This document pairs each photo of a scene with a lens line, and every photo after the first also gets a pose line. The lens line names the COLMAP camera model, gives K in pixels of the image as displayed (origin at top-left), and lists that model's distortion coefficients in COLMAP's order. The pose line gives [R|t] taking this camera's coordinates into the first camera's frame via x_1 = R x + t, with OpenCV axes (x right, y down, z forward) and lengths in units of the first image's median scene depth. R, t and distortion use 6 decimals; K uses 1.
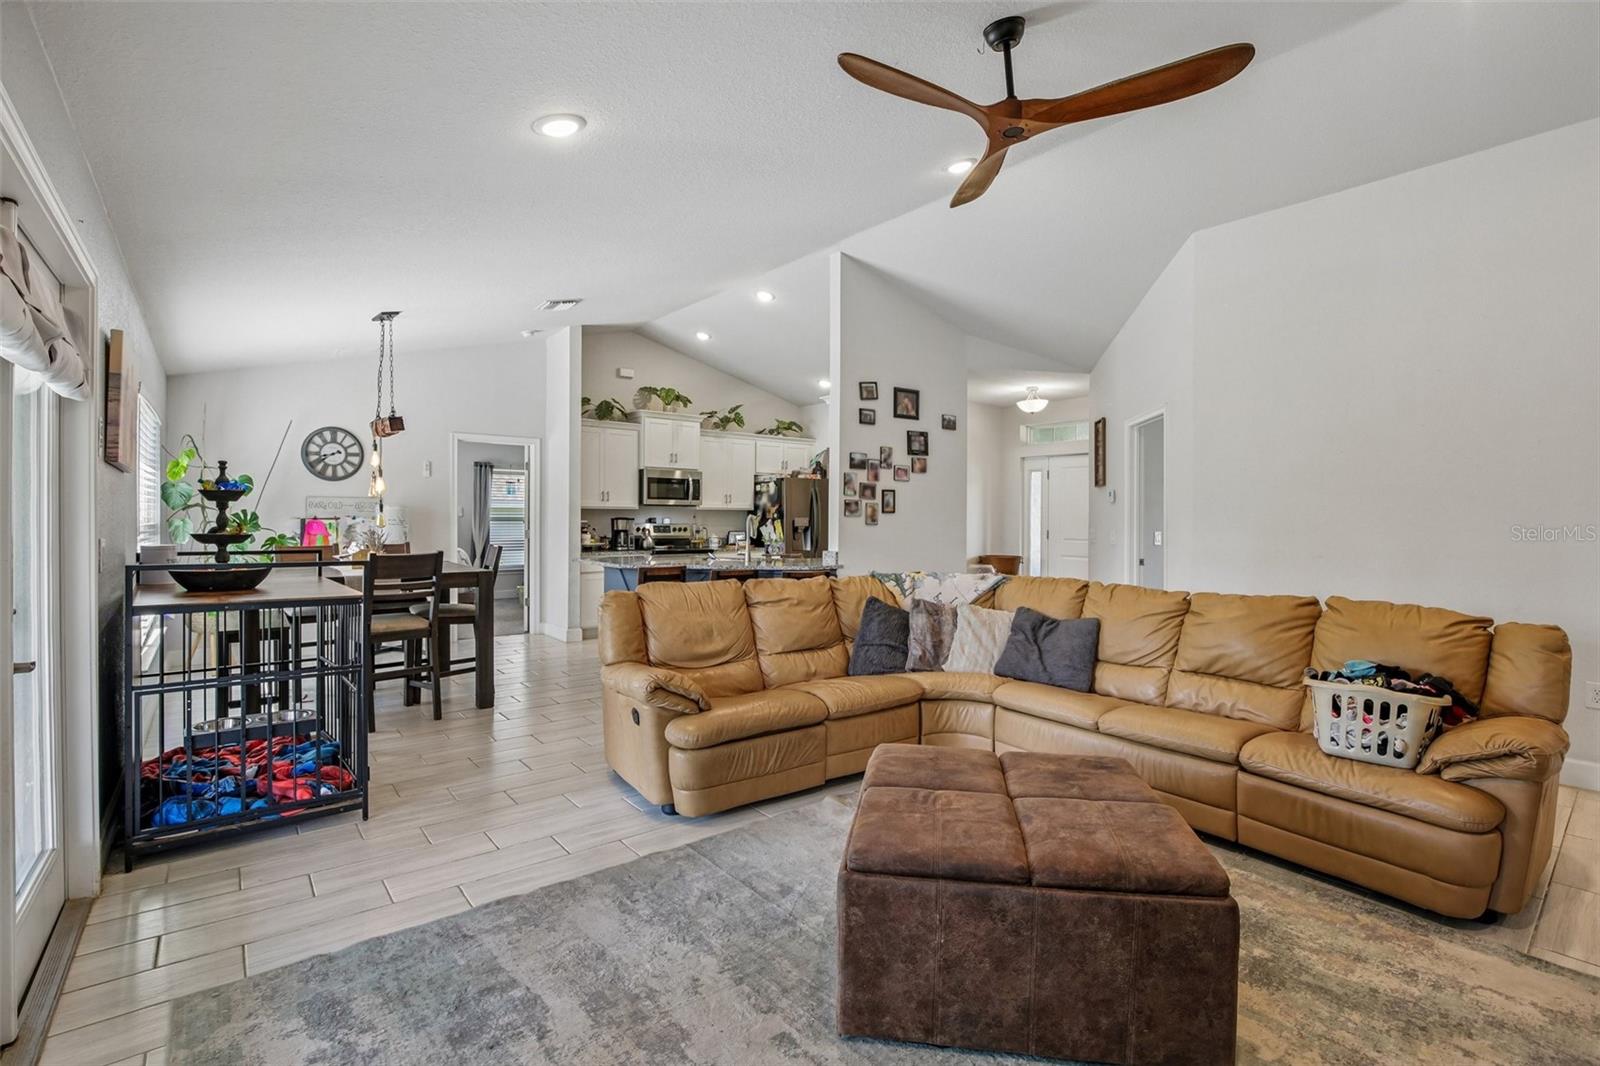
lens RADIAL K [[728.3, 0, 803.7], [0, 728.3, 526.7], [0, 0, 1]] dist [-0.035748, 0.005212]
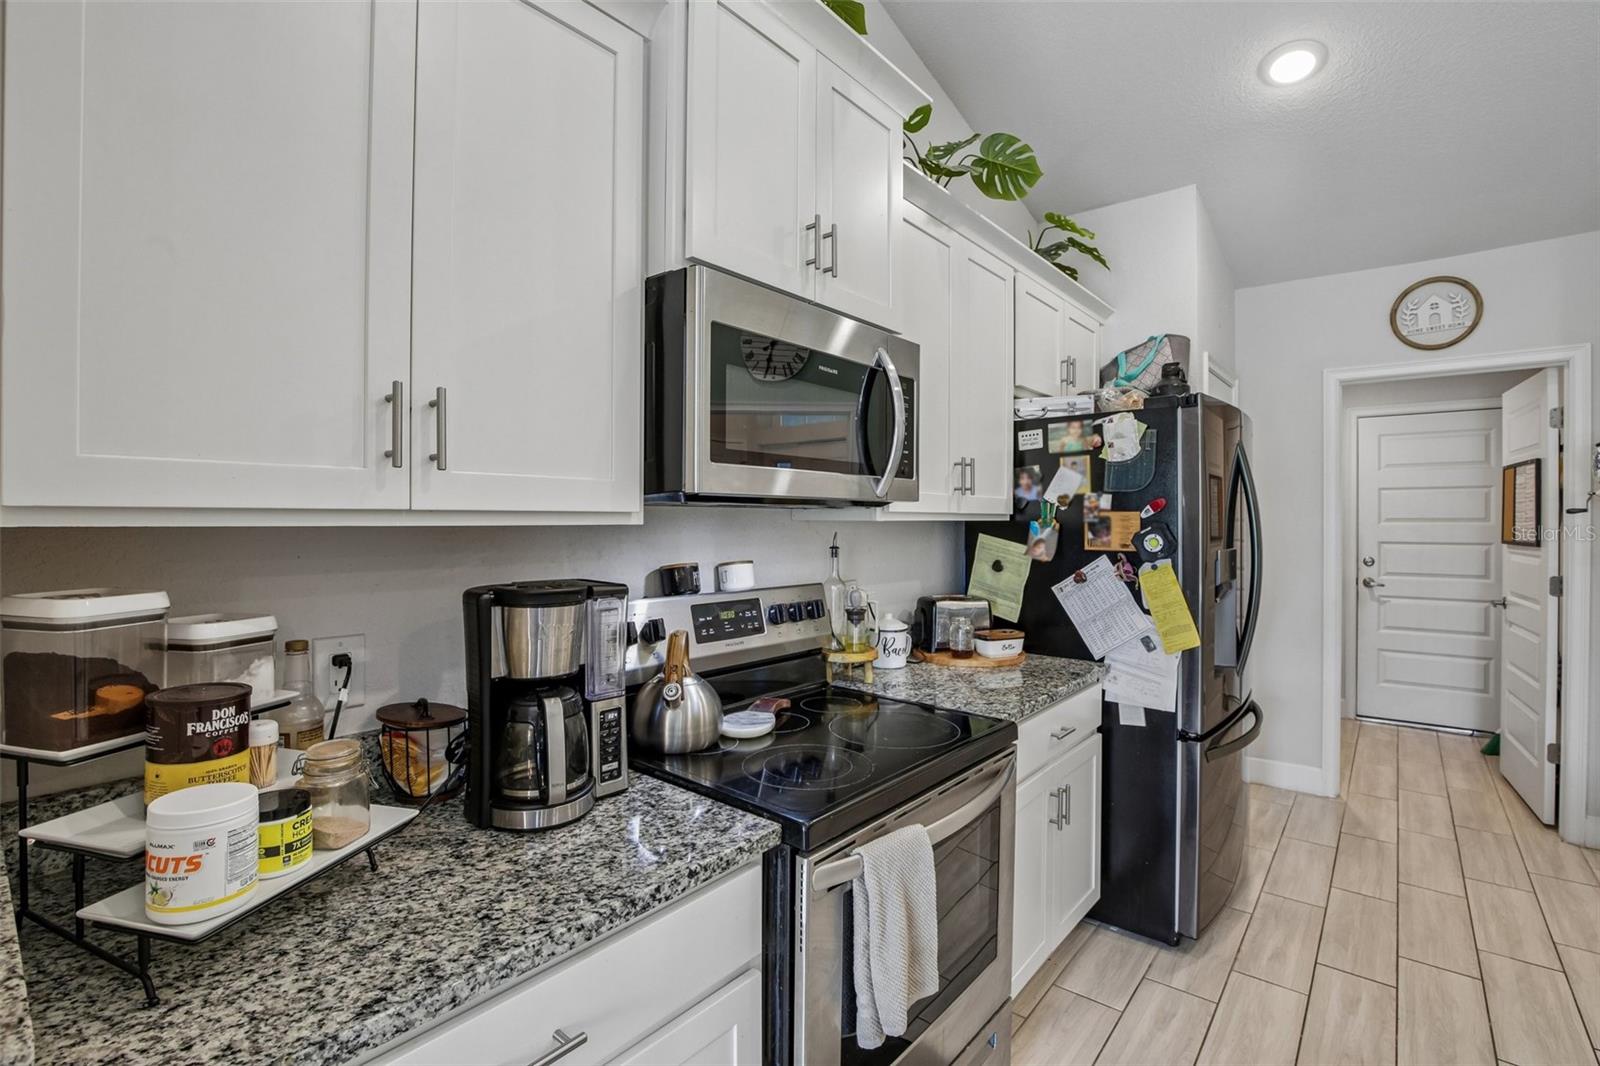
lens RADIAL K [[728.3, 0, 802.5], [0, 728.3, 521.5], [0, 0, 1]] dist [-0.035748, 0.005212]
pose [[0.982168, -0.004116, 0.187959, -0.218964], [0.005602, 0.999957, -0.007378, -0.023054], [-0.187921, 0.008299, 0.982149, 0.820723]]
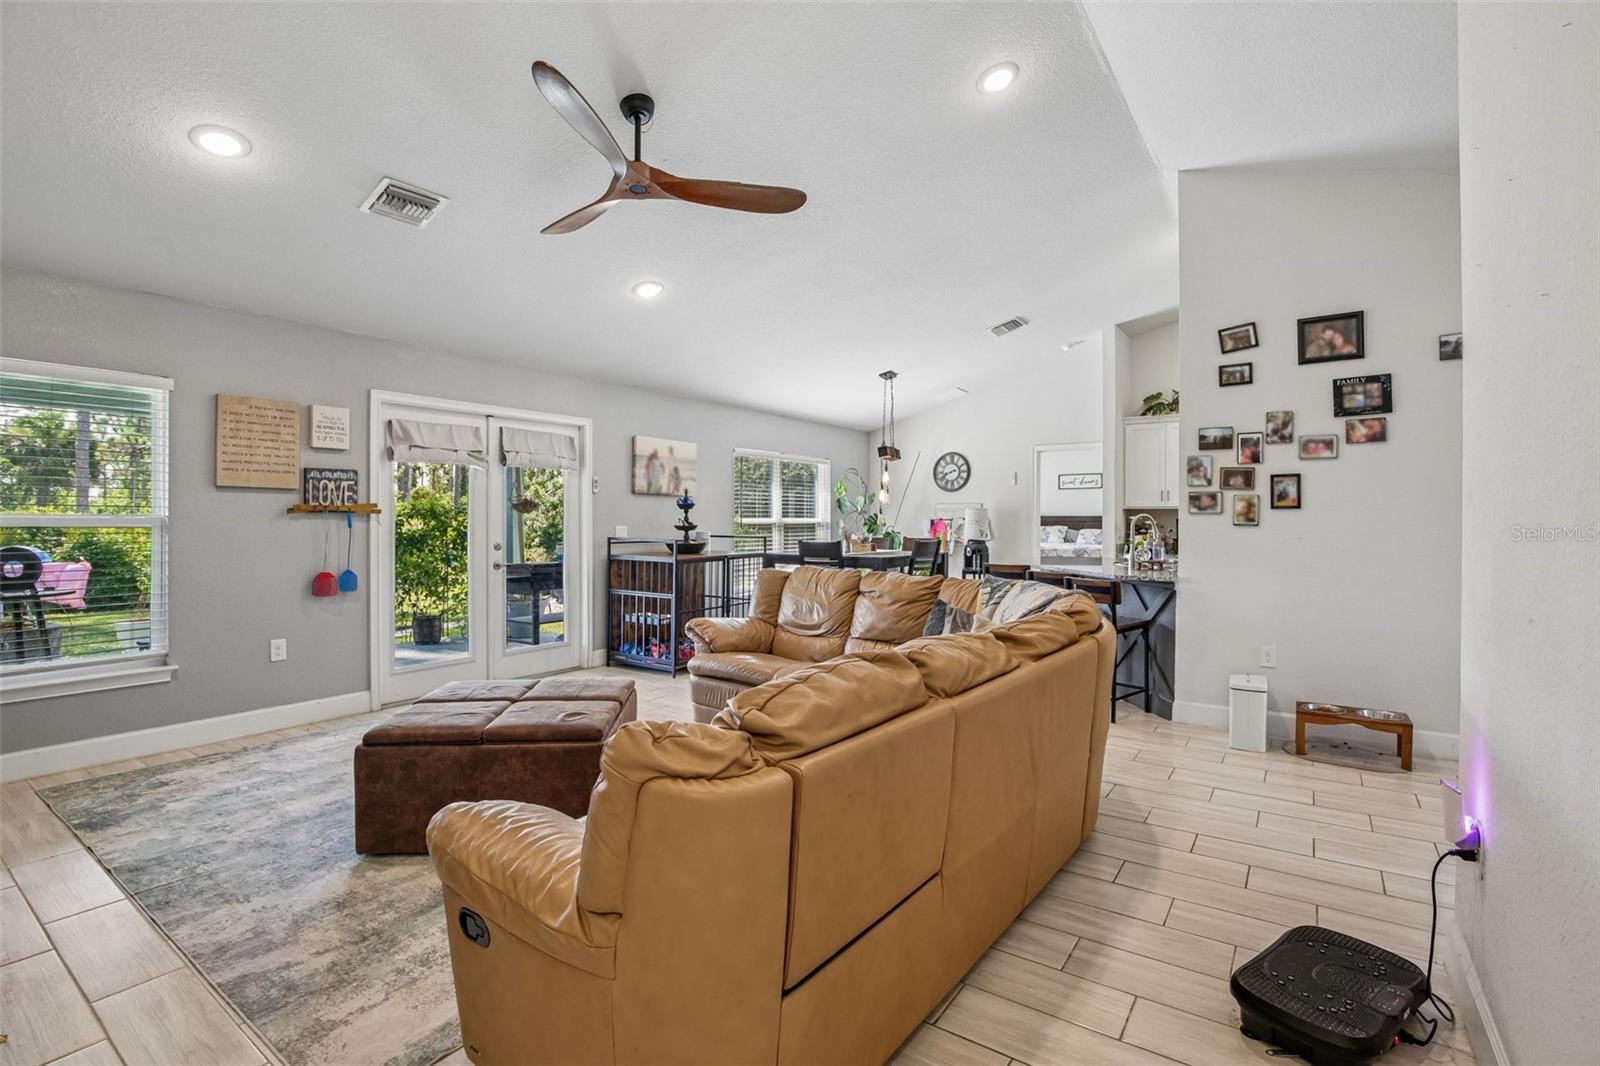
lens RADIAL K [[728.3, 0, 808.7], [0, 728.3, 528.0], [0, 0, 1]] dist [-0.035748, 0.005212]
pose [[0.277366, 0.007542, -0.960735, 0.465957], [-0.012973, 0.999907, 0.004104, 0.001582], [0.960677, 0.011325, 0.277439, 0.287194]]
